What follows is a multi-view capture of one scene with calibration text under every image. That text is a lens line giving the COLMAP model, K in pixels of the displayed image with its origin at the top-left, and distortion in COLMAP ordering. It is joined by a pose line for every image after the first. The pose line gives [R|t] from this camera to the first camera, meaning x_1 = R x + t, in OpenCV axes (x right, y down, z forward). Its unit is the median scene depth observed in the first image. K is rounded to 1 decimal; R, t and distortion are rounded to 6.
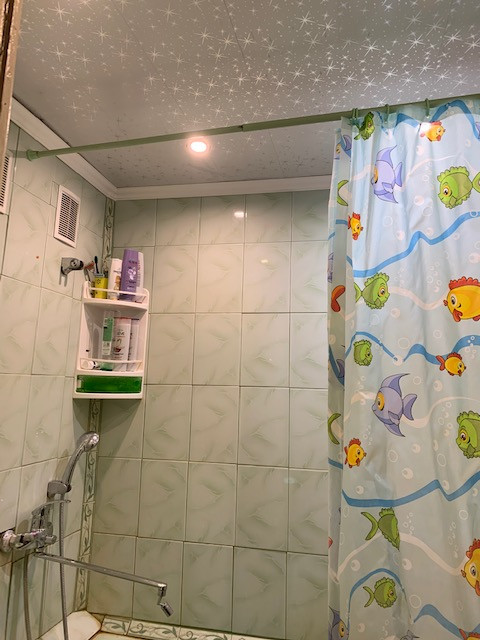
lens RADIAL K [[483.4, 0, 245.7], [0, 483.4, 313.7], [0, 0, 1]] dist [0.038326, -0.034635]
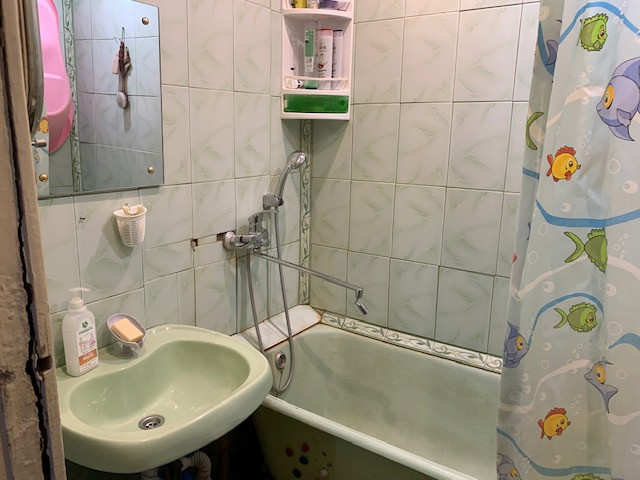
lens RADIAL K [[483.4, 0, 323.8], [0, 483.4, 233.8], [0, 0, 1]] dist [0.038326, -0.034635]
pose [[0.931255, 0.064779, -0.358564, 0.109552], [0.062788, 0.940819, 0.333043, 0.072392], [0.358917, -0.332661, 0.872075, 0.075122]]
